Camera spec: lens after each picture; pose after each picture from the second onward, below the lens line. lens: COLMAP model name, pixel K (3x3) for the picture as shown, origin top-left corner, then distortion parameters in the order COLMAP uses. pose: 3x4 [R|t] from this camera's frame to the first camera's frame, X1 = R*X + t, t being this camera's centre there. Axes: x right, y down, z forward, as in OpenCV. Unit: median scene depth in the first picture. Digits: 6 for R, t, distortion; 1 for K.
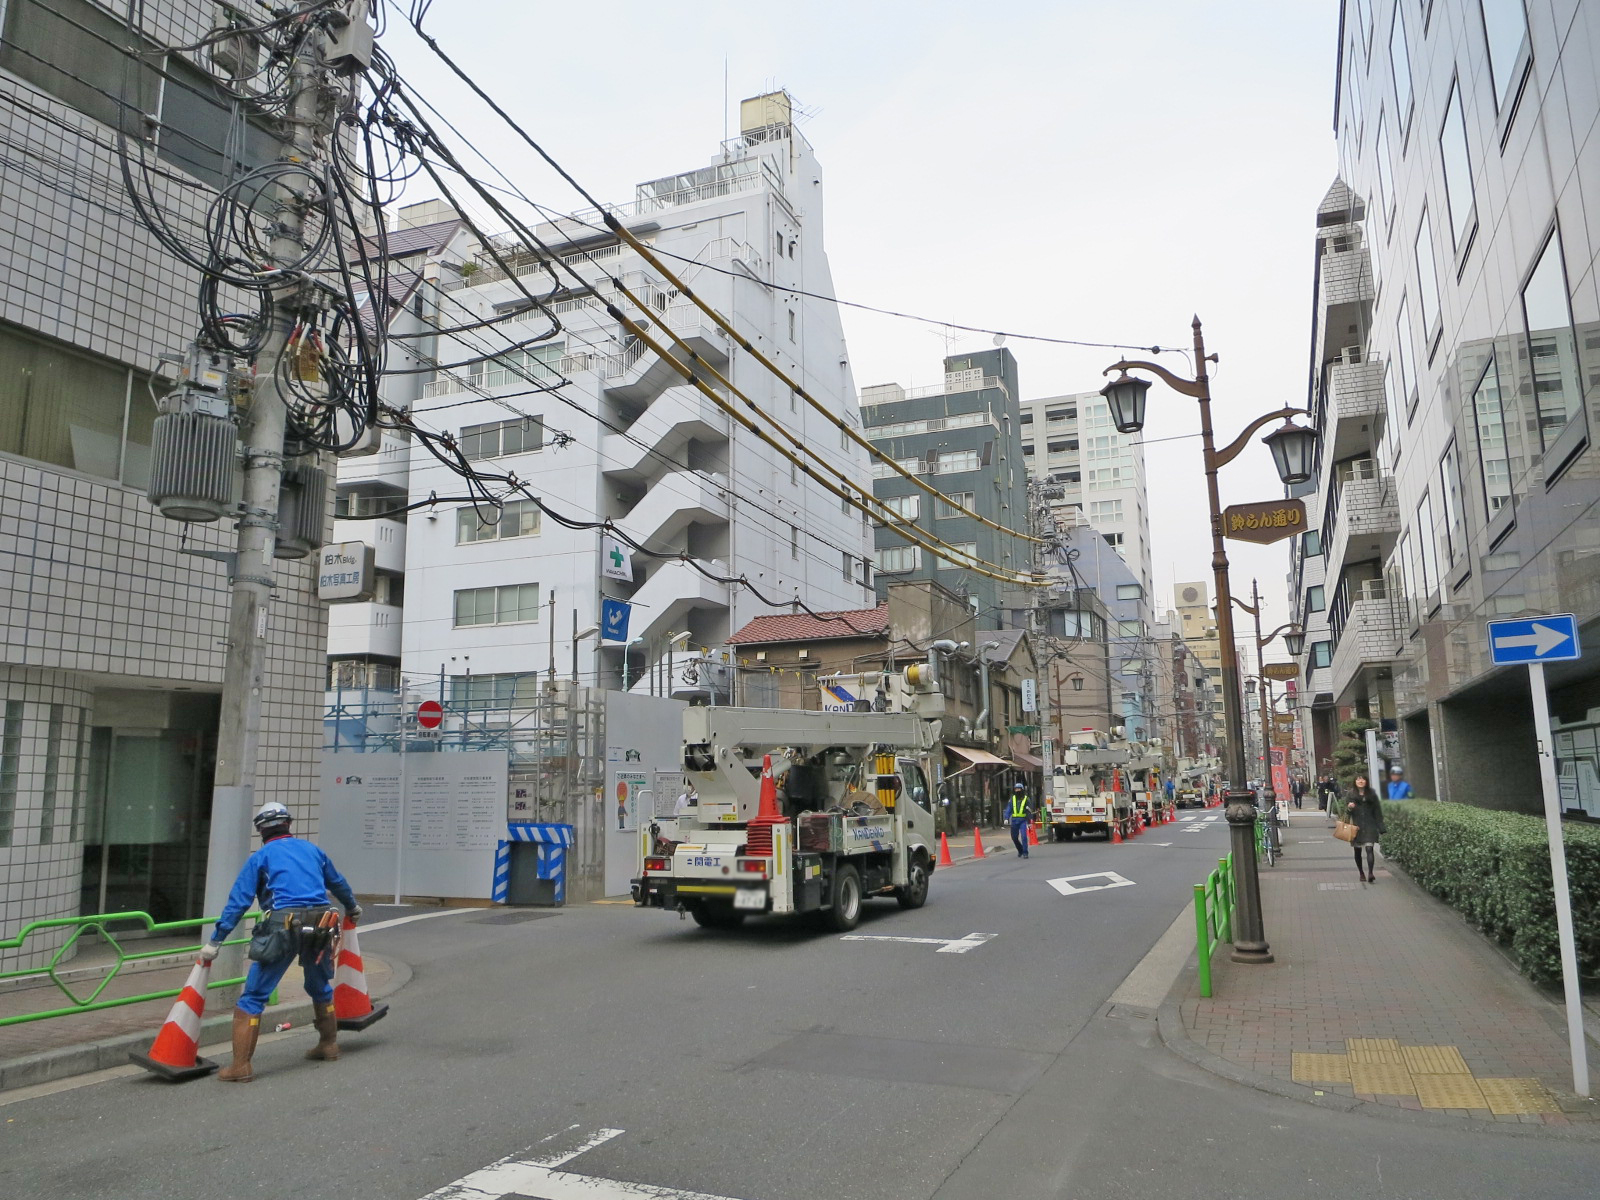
lens RADIAL K [[1160.3, 0, 800.0], [0, 1160.3, 600.0], [0, 0, 1]] dist [-0.004888, -0.001476]
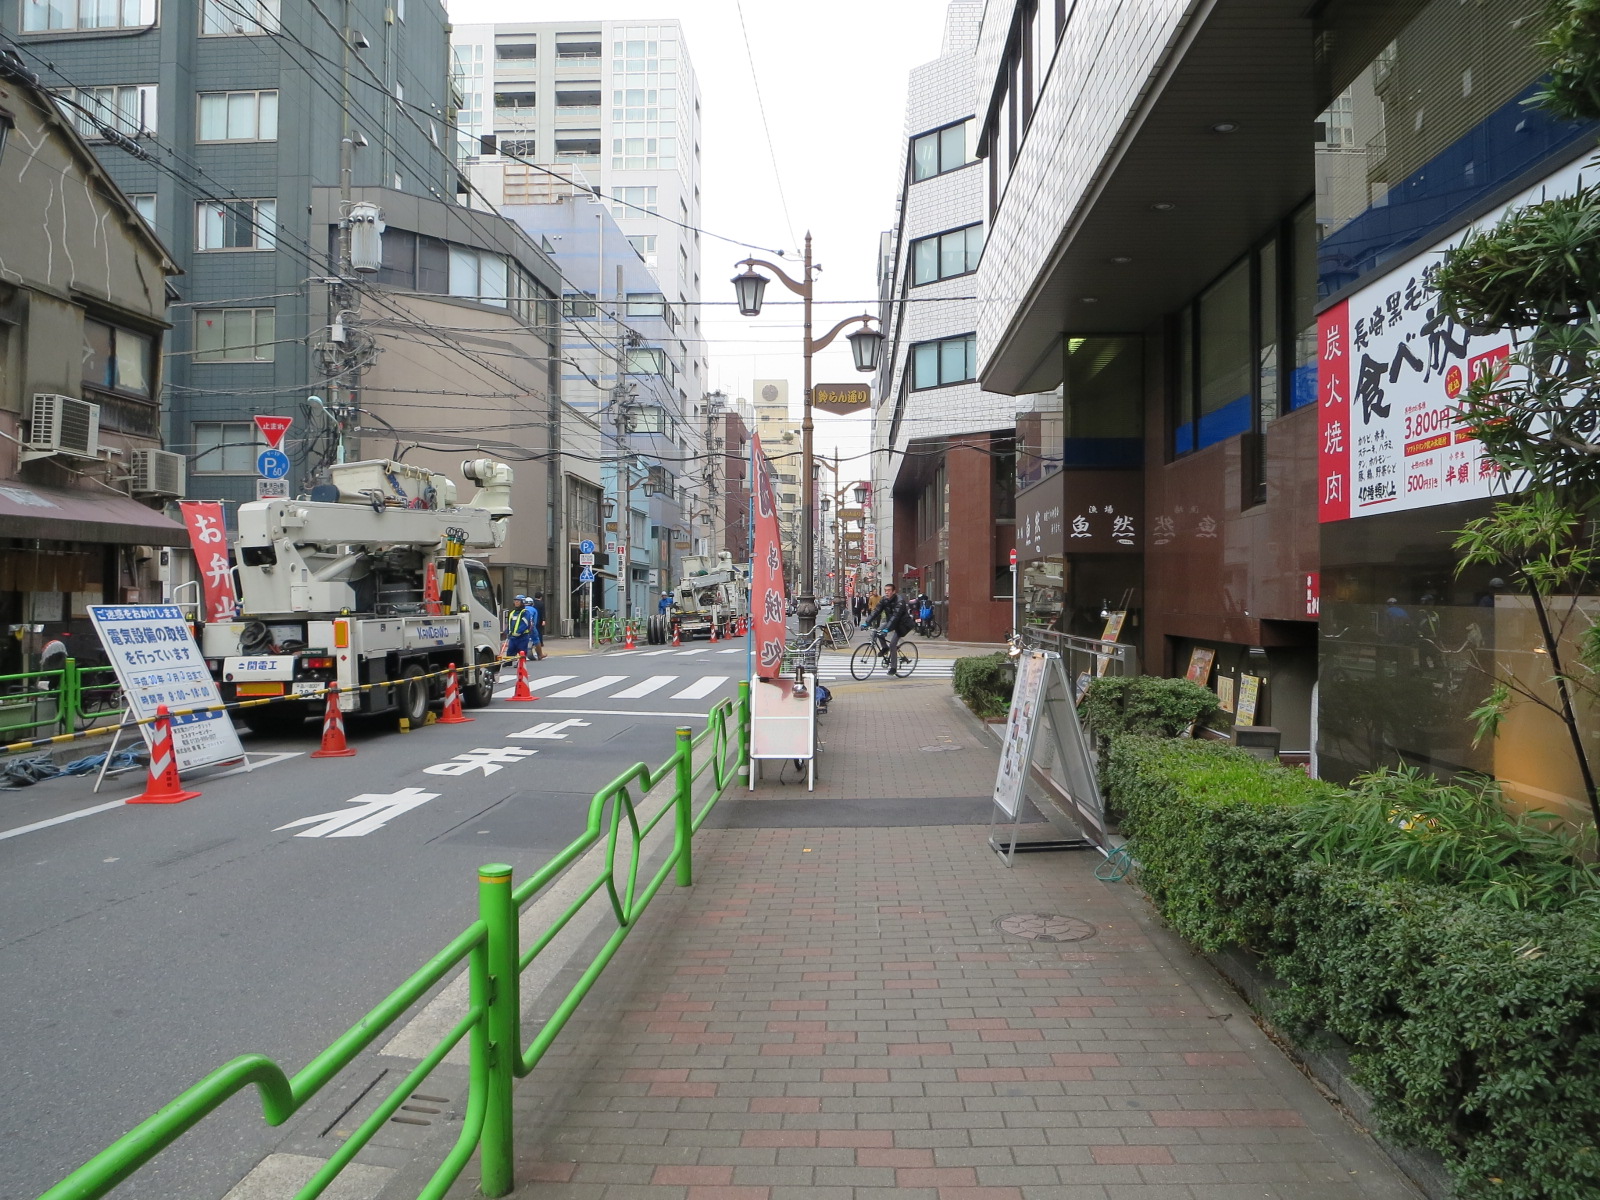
lens RADIAL K [[1160.3, 0, 800.0], [0, 1160.3, 600.0], [0, 0, 1]] dist [-0.004888, -0.001476]
pose [[0.938678, 0.016665, 0.344392, 0.120065], [-0.075367, 0.984595, 0.157777, 0.041883], [-0.336457, -0.174057, 0.925473, 0.274462]]
